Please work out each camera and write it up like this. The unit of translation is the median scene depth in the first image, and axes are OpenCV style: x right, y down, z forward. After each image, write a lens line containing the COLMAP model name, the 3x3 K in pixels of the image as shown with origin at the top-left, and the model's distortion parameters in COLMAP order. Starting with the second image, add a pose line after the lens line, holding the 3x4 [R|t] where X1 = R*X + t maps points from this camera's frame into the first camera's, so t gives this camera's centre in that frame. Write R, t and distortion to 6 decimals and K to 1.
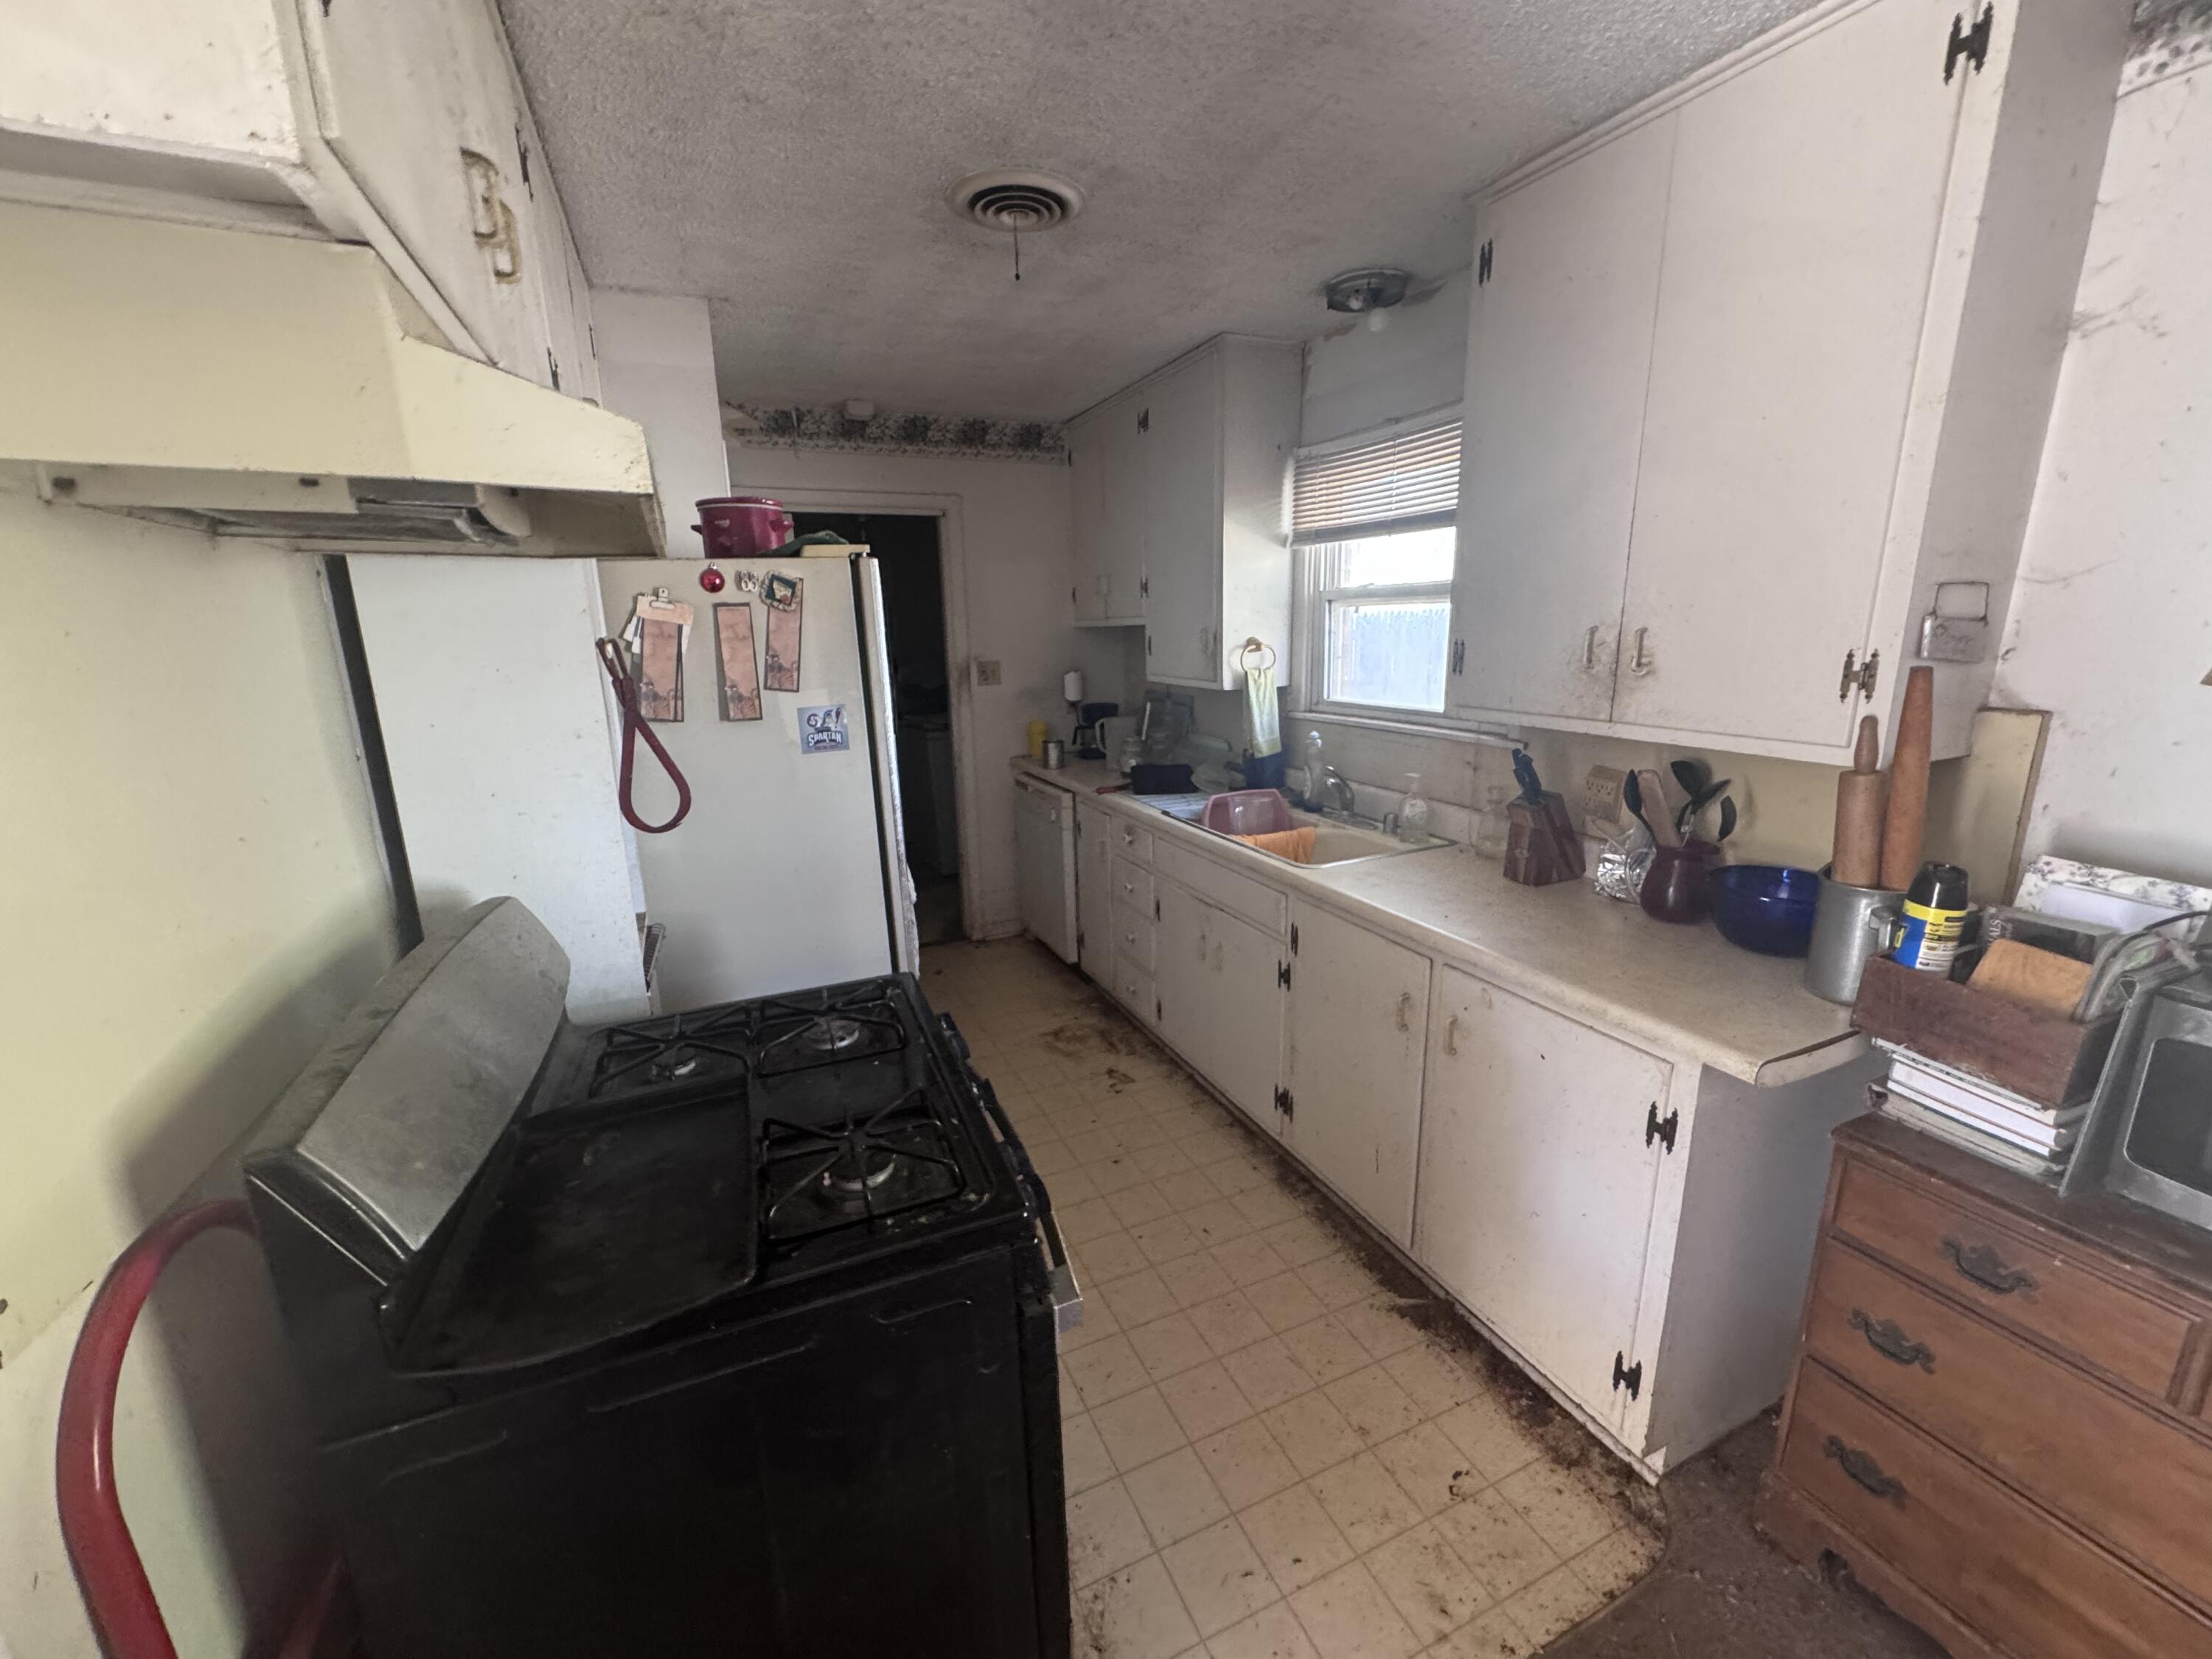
lens RADIAL K [[878.9, 0, 1097.8], [0, 878.9, 827.7], [0, 0, 1]] dist [0.000937, -0.000051]
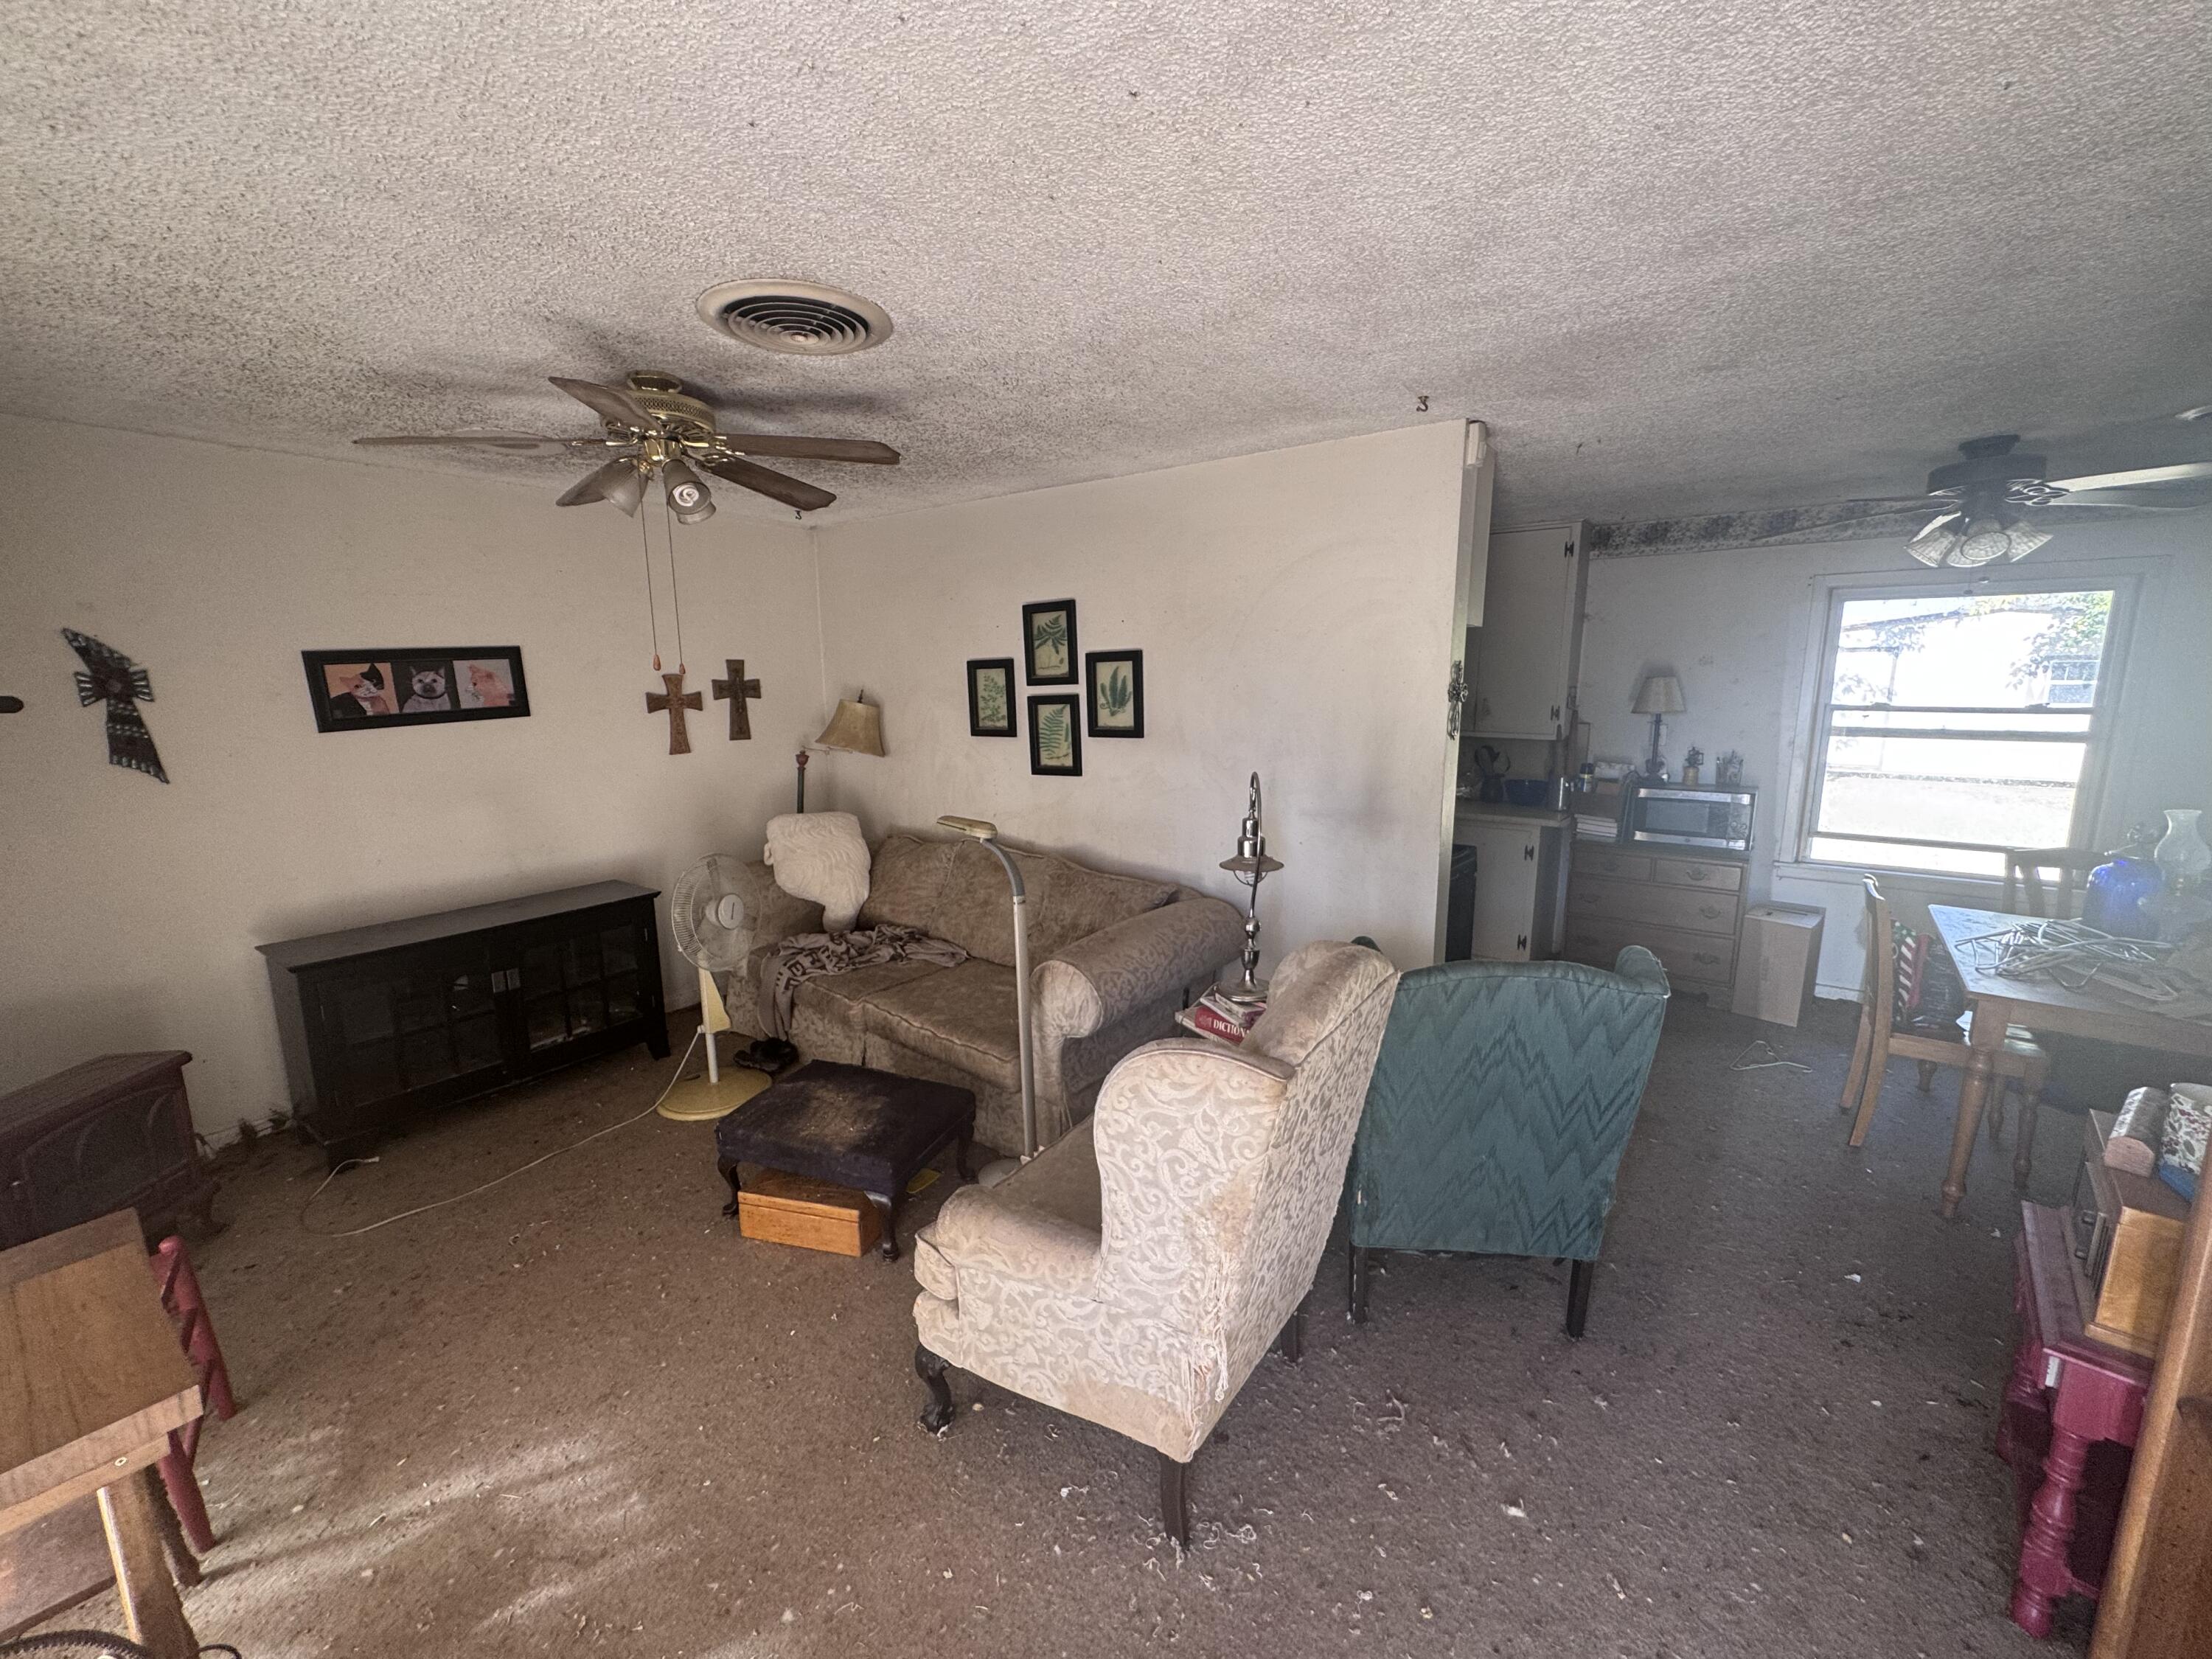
lens RADIAL K [[878.9, 0, 1113.6], [0, 878.9, 835.1], [0, 0, 1]] dist [0.000937, -0.000051]
pose [[0.885301, -0.067594, 0.460079, -2.238052], [0.097875, 0.994301, -0.042253, 0.271575], [-0.454601, 0.082436, 0.886872, -1.197243]]
